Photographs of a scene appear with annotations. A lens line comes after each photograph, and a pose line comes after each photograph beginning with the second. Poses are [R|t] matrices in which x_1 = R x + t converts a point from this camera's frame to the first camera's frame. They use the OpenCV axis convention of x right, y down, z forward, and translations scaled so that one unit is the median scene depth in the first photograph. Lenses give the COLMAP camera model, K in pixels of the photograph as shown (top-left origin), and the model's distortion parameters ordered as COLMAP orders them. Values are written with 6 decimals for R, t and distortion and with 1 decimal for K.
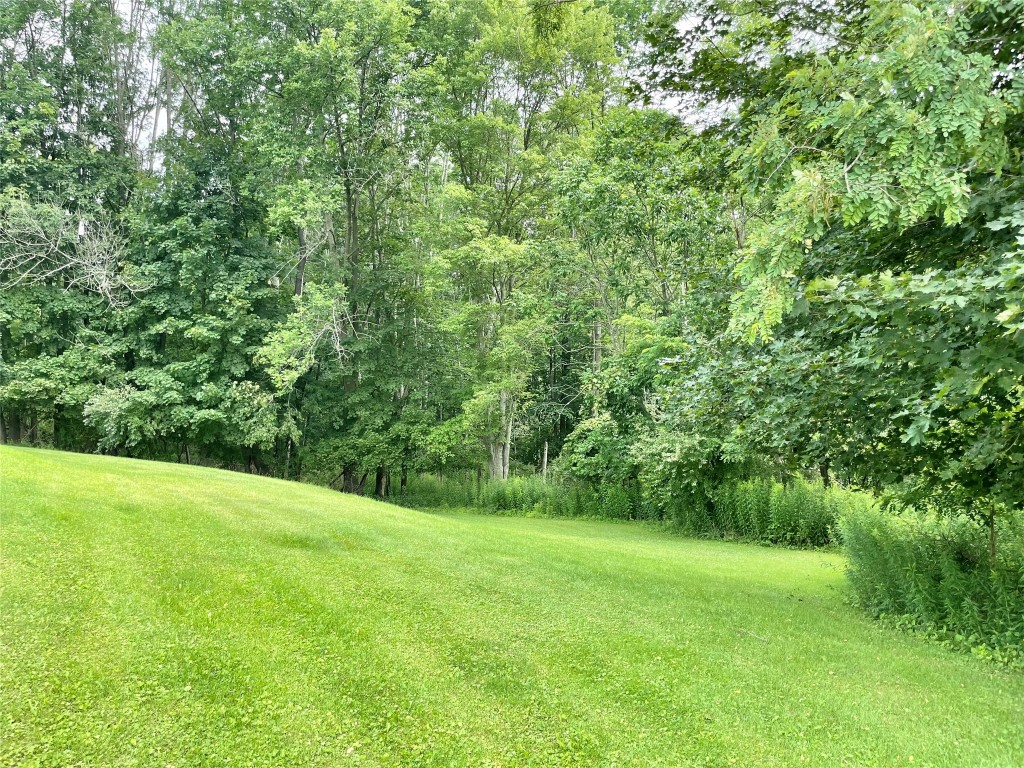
lens RADIAL K [[783.8, 0, 512.0], [0, 783.8, 384.0], [0, 0, 1]] dist [0.003480, -0.000351]
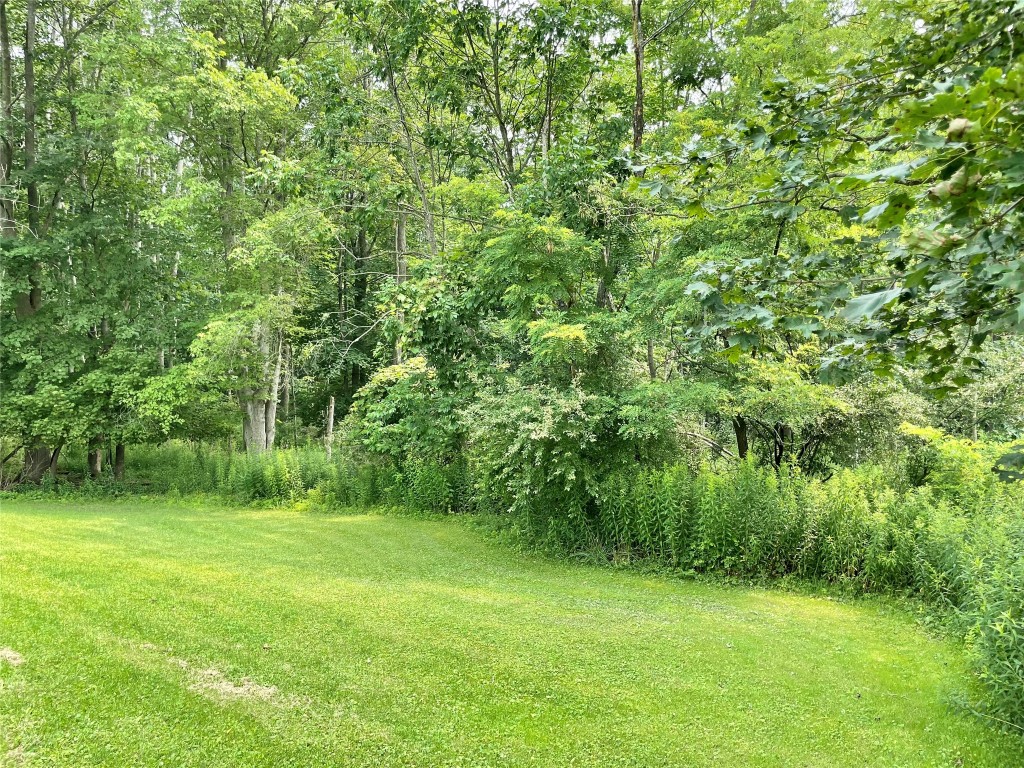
lens RADIAL K [[850.7, 0, 511.6], [0, 850.7, 367.2], [0, 0, 1]] dist [0.132631, 0.000133]
pose [[0.971267, 0.004474, 0.237951, 0.032572], [-0.014587, 0.999063, 0.040755, 0.018810], [-0.237545, -0.043055, 0.970422, 0.340391]]
